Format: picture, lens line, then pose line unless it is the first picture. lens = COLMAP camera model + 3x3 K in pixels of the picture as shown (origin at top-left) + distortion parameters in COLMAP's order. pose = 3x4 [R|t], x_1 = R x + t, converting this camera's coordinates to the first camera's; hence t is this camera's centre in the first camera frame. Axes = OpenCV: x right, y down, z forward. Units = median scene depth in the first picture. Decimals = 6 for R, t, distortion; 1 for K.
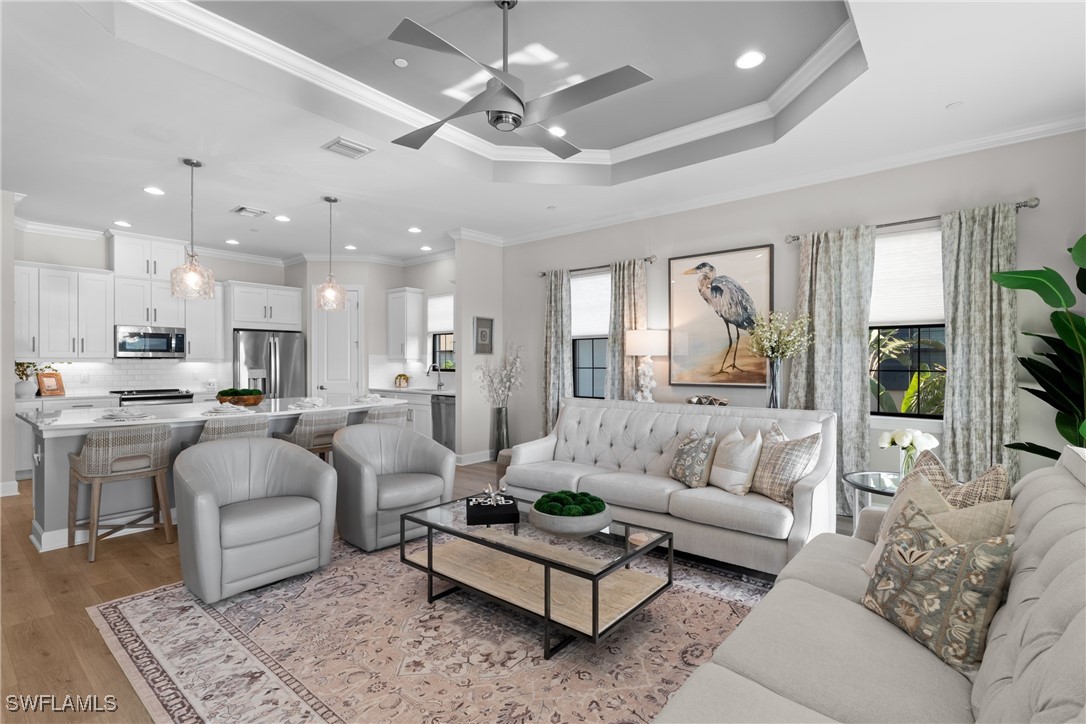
lens RADIAL K [[505.2, 0, 544.9], [0, 505.2, 365.0], [0, 0, 1]] dist [0.009813, -0.000046]
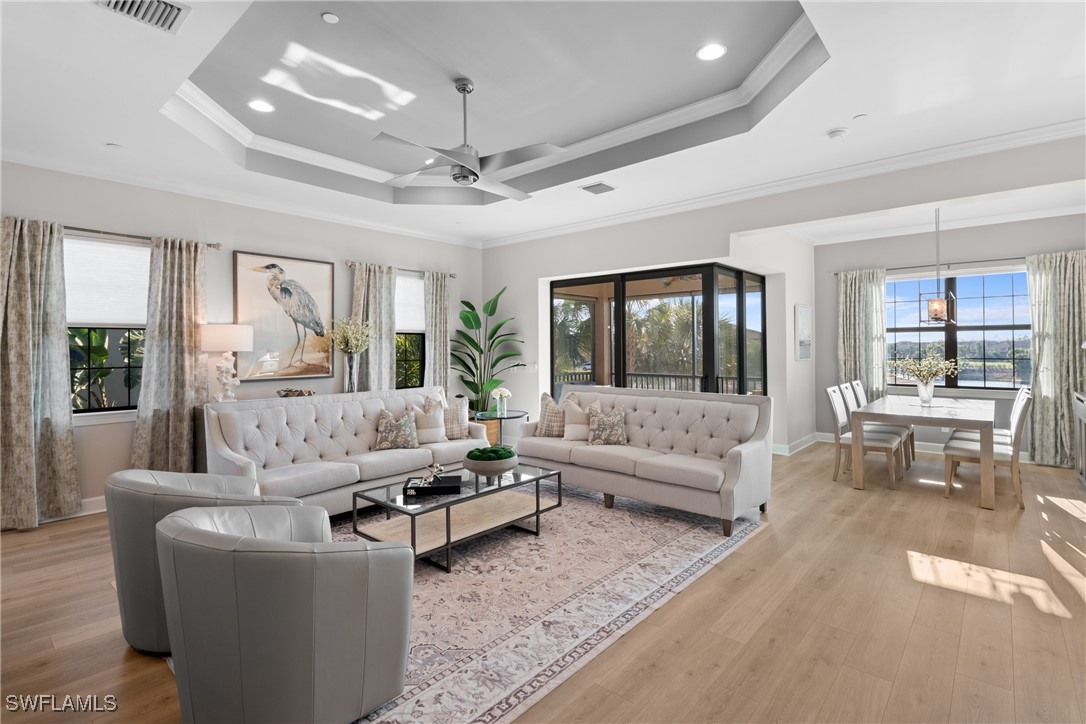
lens RADIAL K [[512.3, 0, 546.7], [0, 512.3, 349.2], [0, 0, 1]] dist [0.000064, 0.000158]
pose [[0.030860, -0.002130, 0.999521, -0.888798], [0.011130, 0.999936, 0.001787, -0.022540], [-0.999462, 0.011070, 0.030882, 0.476667]]
